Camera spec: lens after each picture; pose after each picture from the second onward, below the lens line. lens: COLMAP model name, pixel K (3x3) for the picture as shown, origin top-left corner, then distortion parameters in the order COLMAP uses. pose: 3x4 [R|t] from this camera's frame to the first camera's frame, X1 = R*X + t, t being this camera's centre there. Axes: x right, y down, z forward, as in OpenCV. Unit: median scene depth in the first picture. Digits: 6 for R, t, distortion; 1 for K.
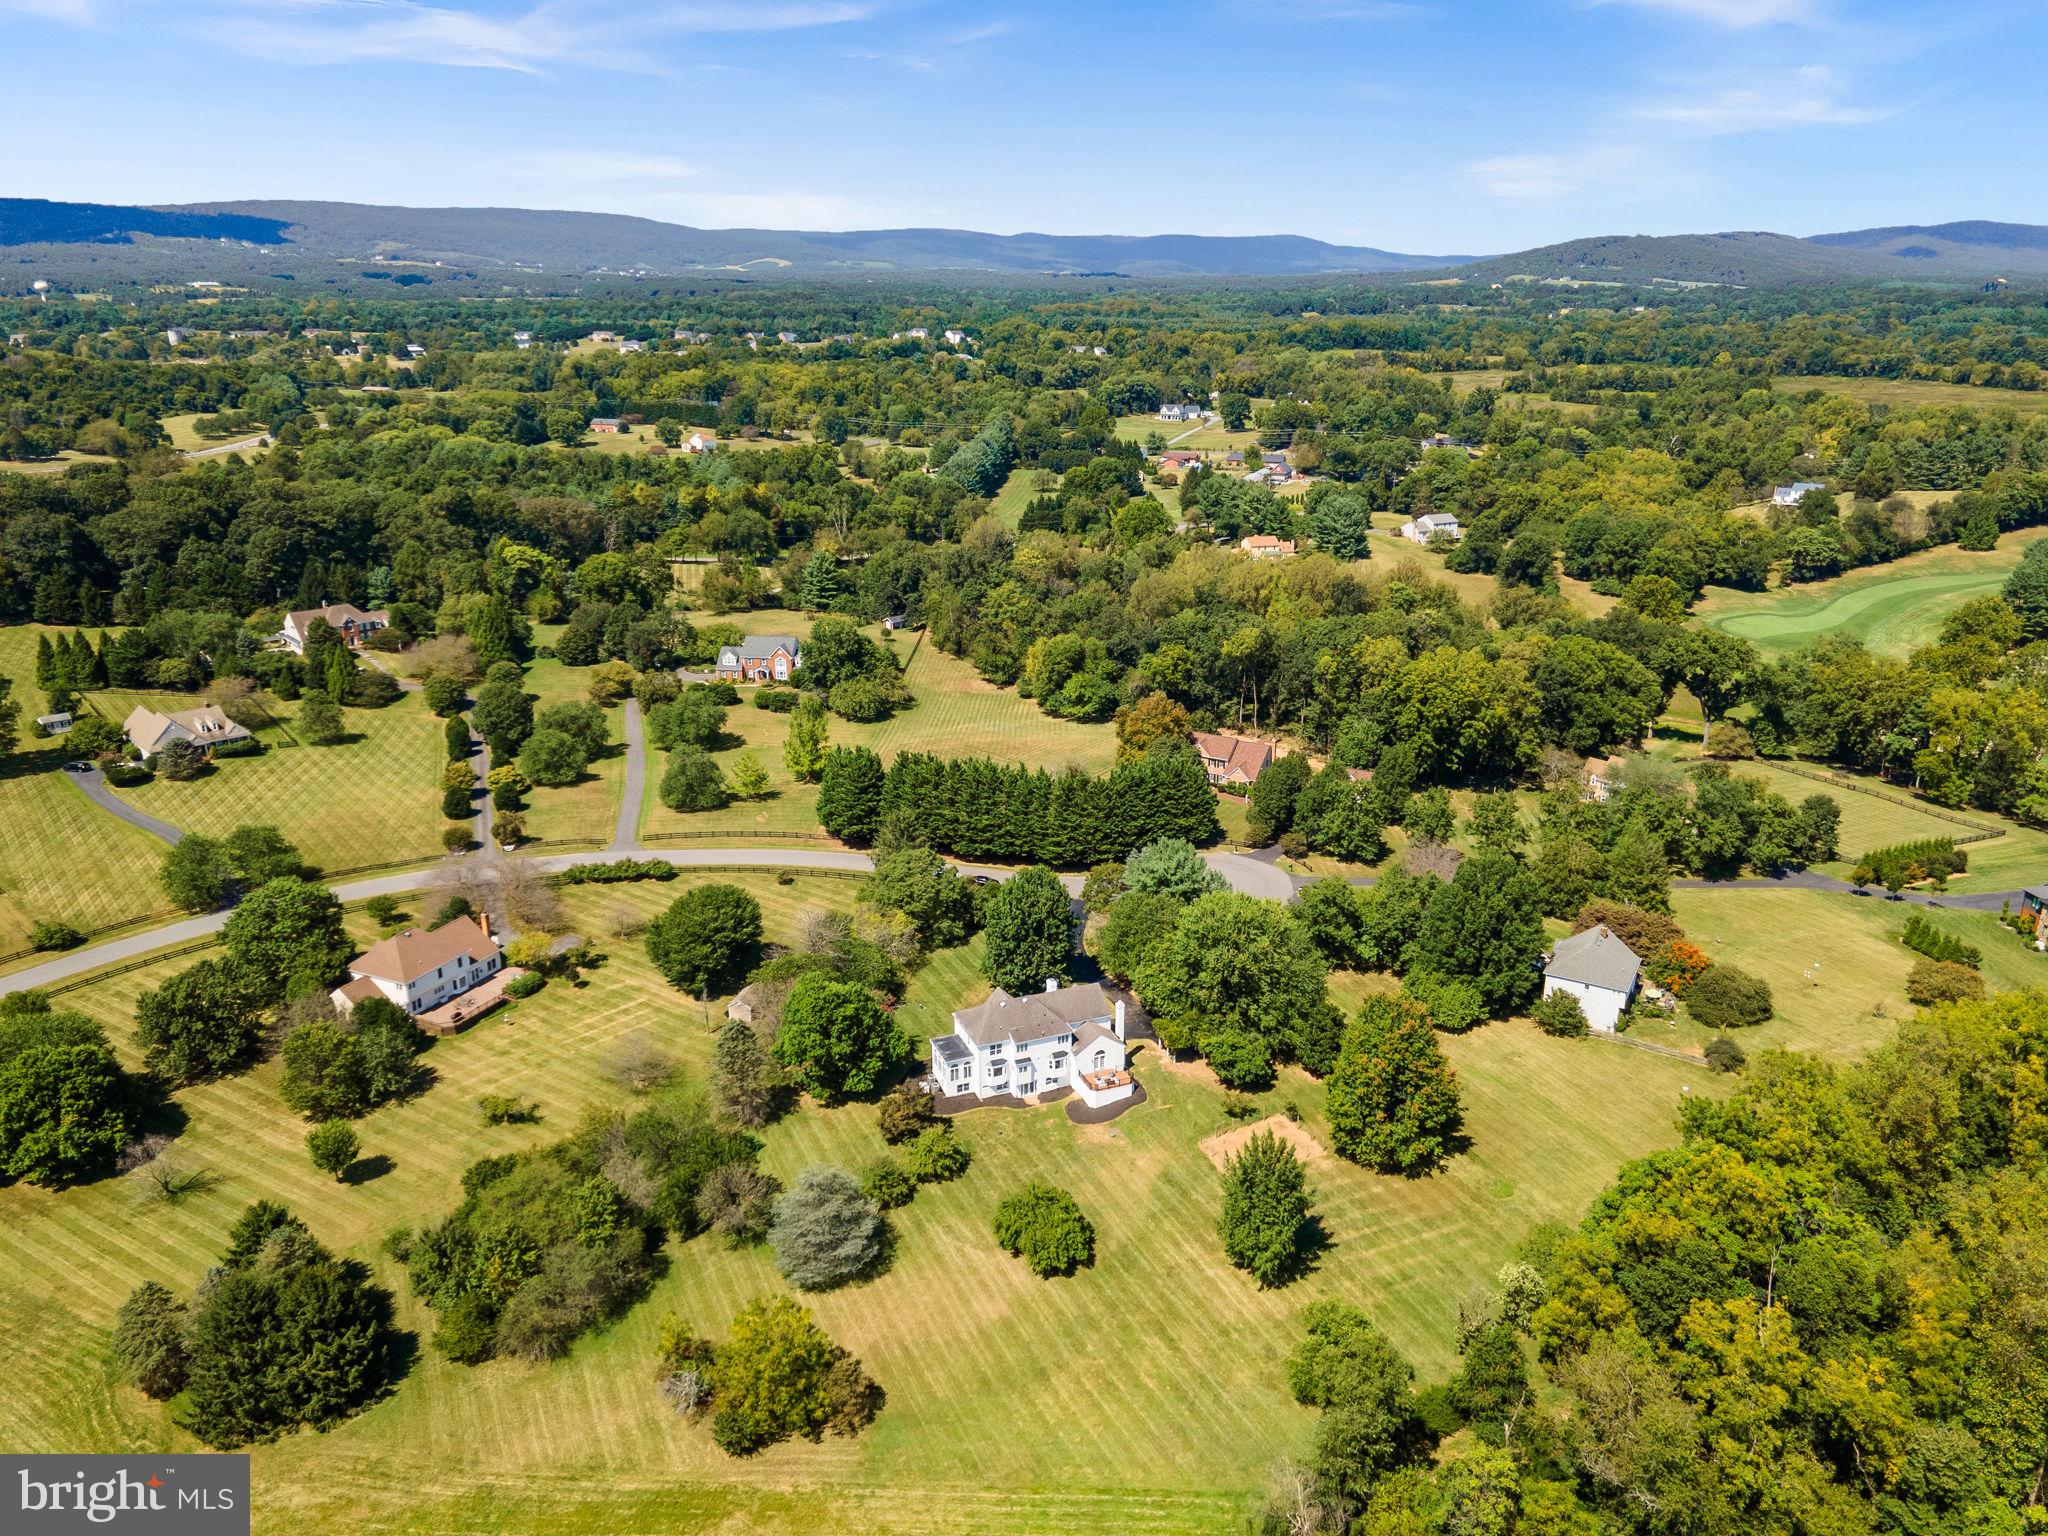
lens RADIAL K [[1485.0, 0, 1039.7], [0, 1485.0, 758.2], [0, 0, 1]] dist [0.039935, 0.026643]
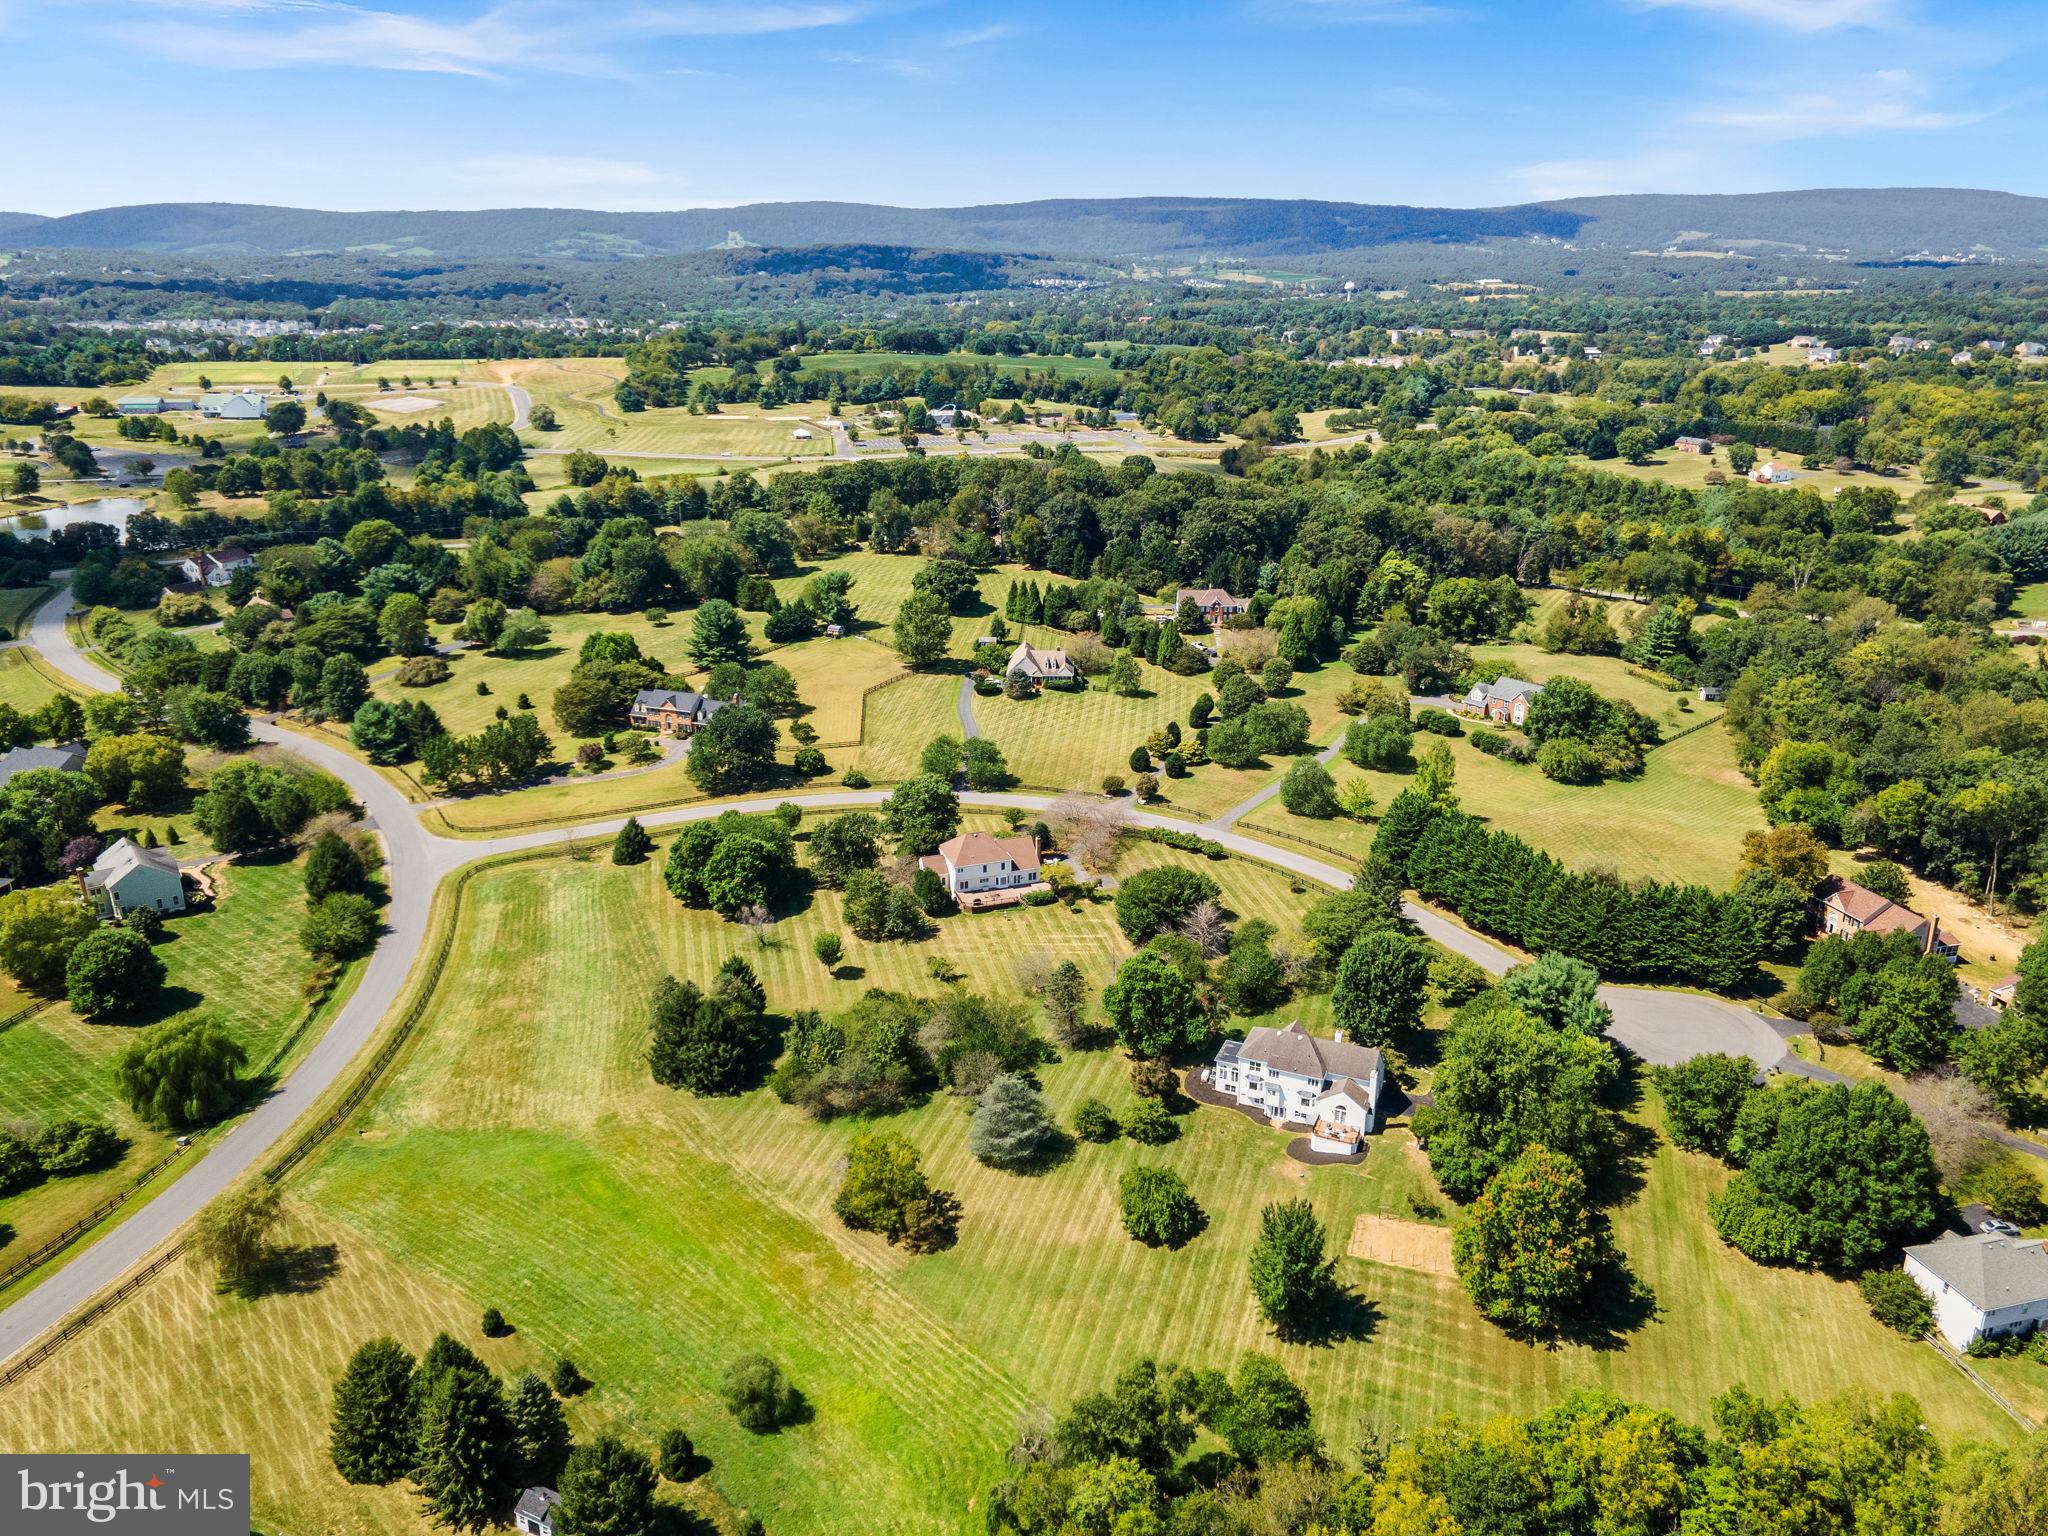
lens RADIAL K [[1484.8, 0, 1036.0], [0, 1484.8, 773.4], [0, 0, 1]] dist [0.042727, 0.026905]
pose [[0.700807, 0.238839, -0.672179, 0.323311], [-0.227024, 0.967966, 0.107245, -0.060031], [0.676261, 0.077443, 0.732580, 0.020928]]
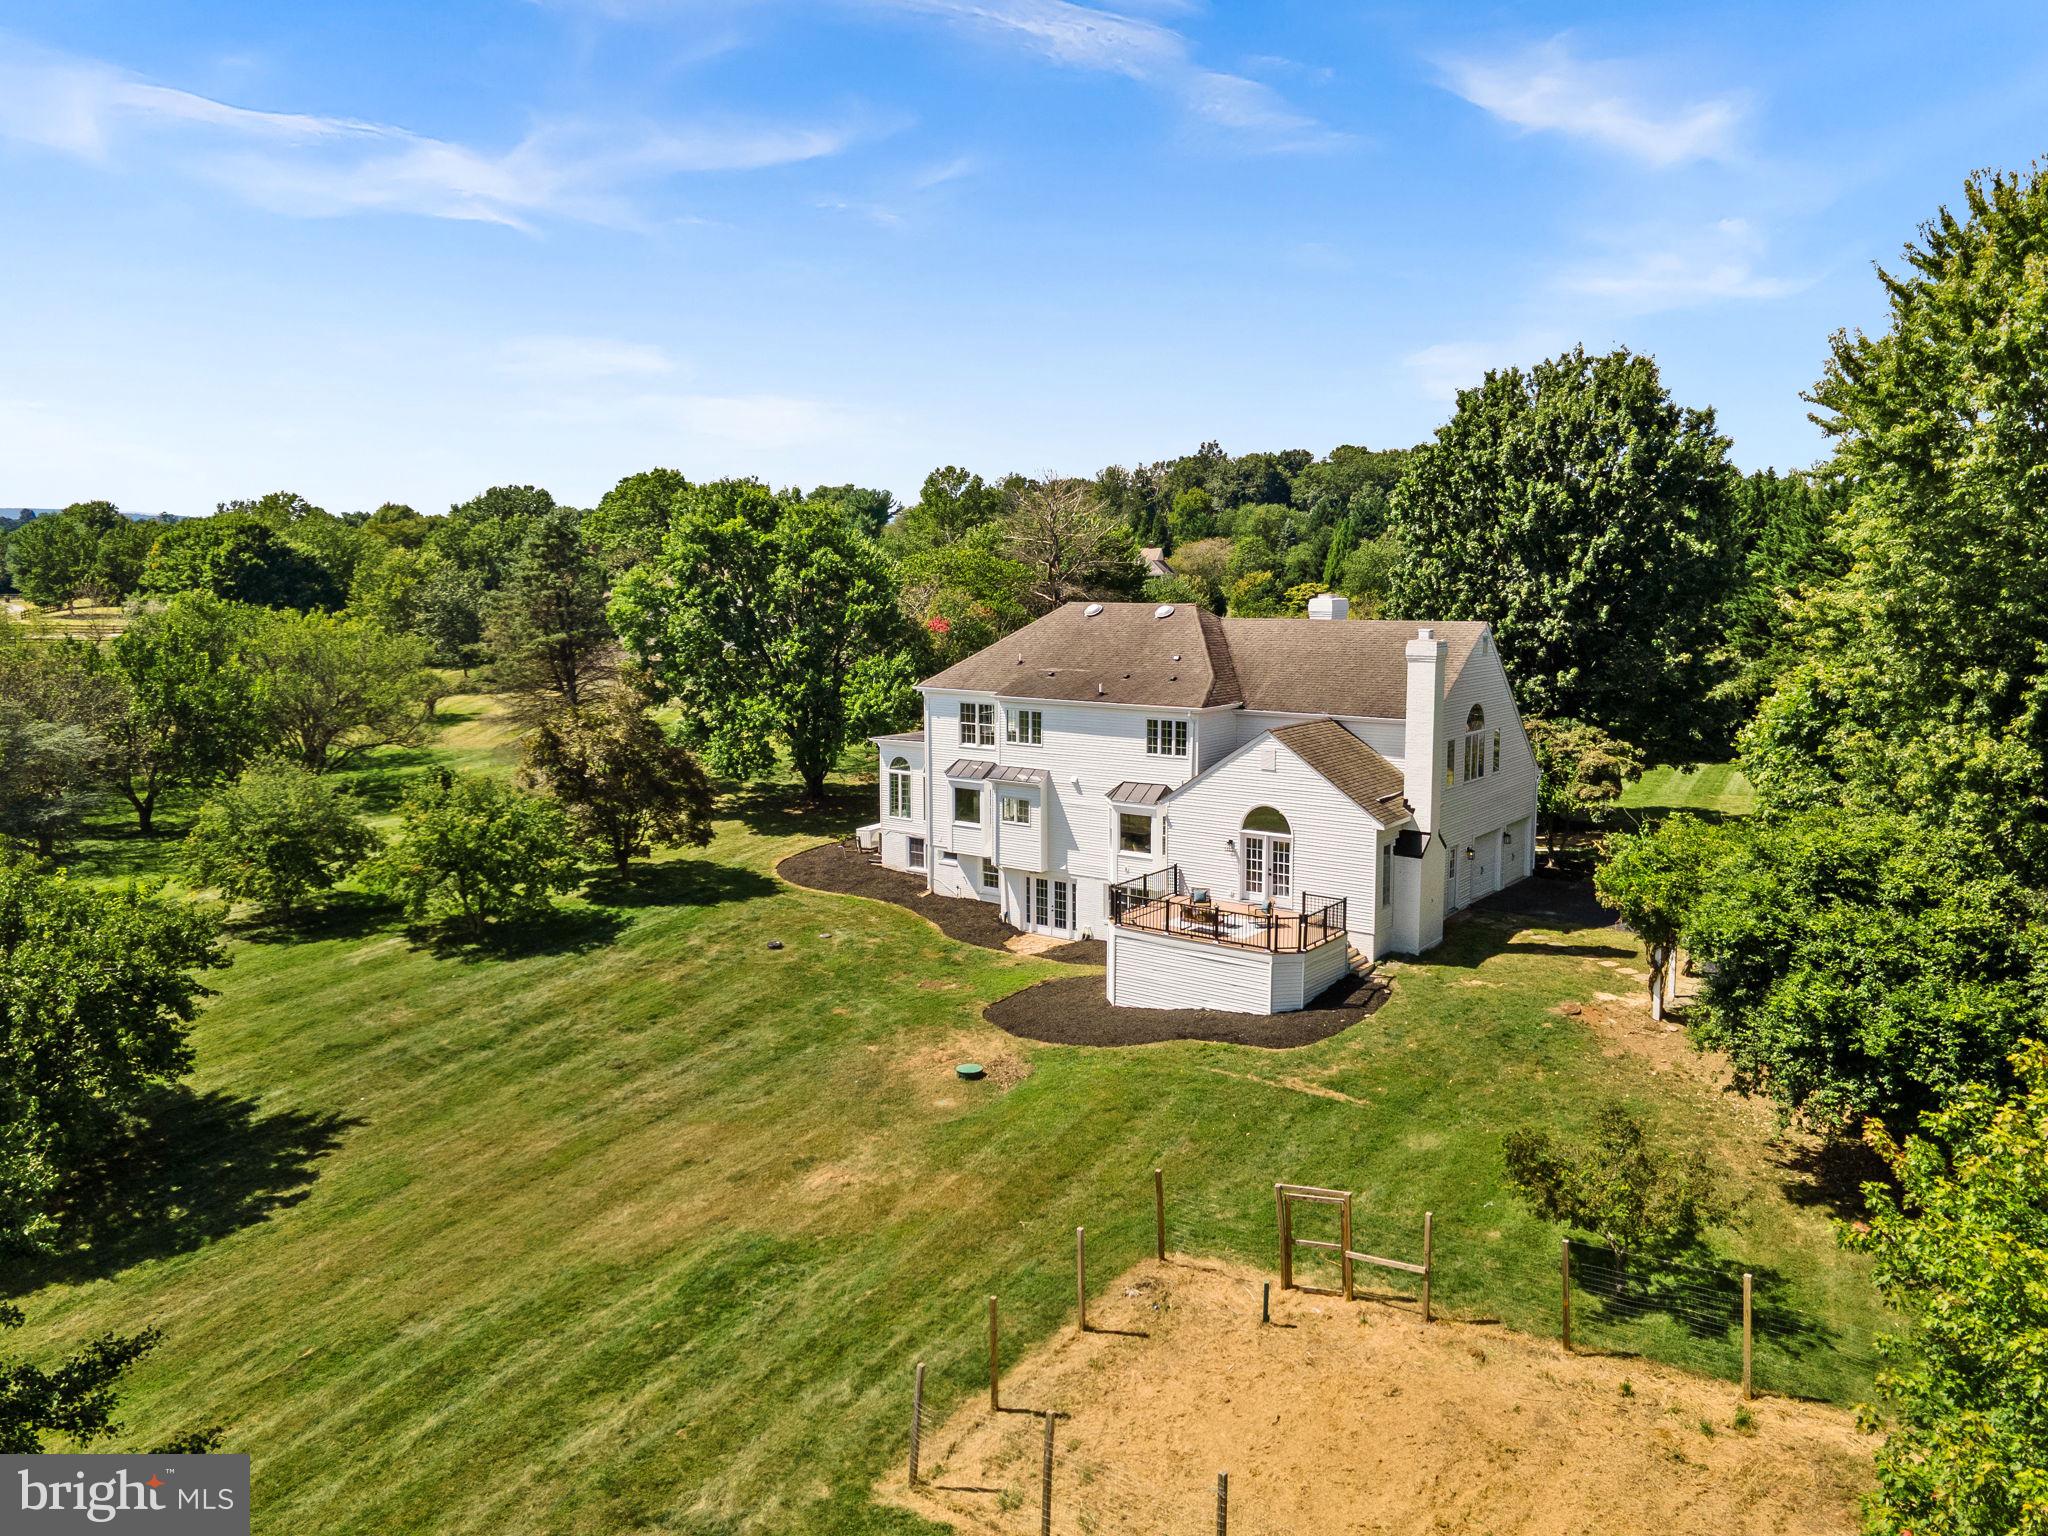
lens RADIAL K [[1468.2, 0, 1020.1], [0, 1468.2, 770.7], [0, 0, 1]] dist [0.074081, 0.003209]
pose [[0.507155, 0.117045, -0.853870, 0.123351], [-0.272389, 0.961721, -0.029956, 0.120789], [0.817679, 0.247777, 0.519623, 0.494765]]
